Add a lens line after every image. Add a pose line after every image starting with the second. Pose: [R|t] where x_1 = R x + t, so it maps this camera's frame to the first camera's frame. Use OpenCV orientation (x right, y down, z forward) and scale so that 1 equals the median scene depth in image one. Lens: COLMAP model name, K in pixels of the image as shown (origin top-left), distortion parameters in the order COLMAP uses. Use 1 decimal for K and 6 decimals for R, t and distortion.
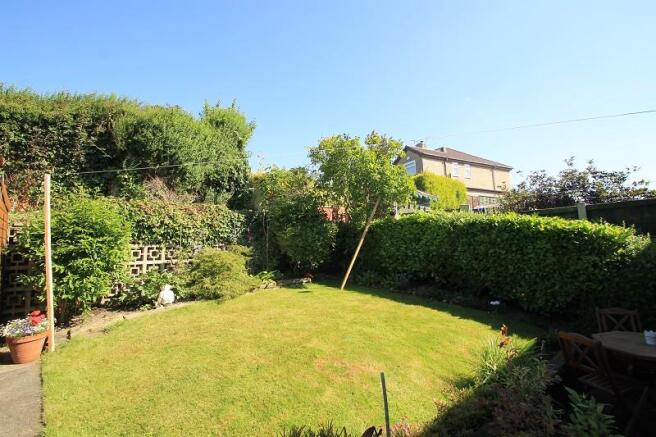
lens RADIAL K [[311.0, 0, 328.6], [0, 311.0, 203.6], [0, 0, 1]] dist [0.019378, -0.017960]
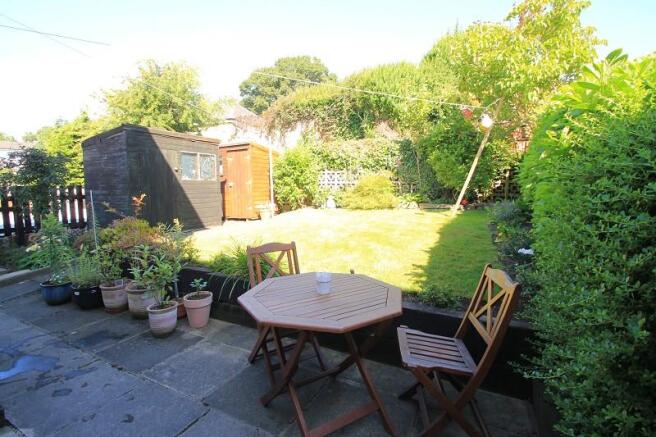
lens RADIAL K [[311.0, 0, 328.6], [0, 311.0, 203.6], [0, 0, 1]] dist [0.019378, -0.017960]
pose [[0.349682, 0.063810, -0.934693, 0.671438], [0.115556, 0.987122, 0.110620, 0.091068], [0.929715, -0.146691, 0.337805, 0.337917]]
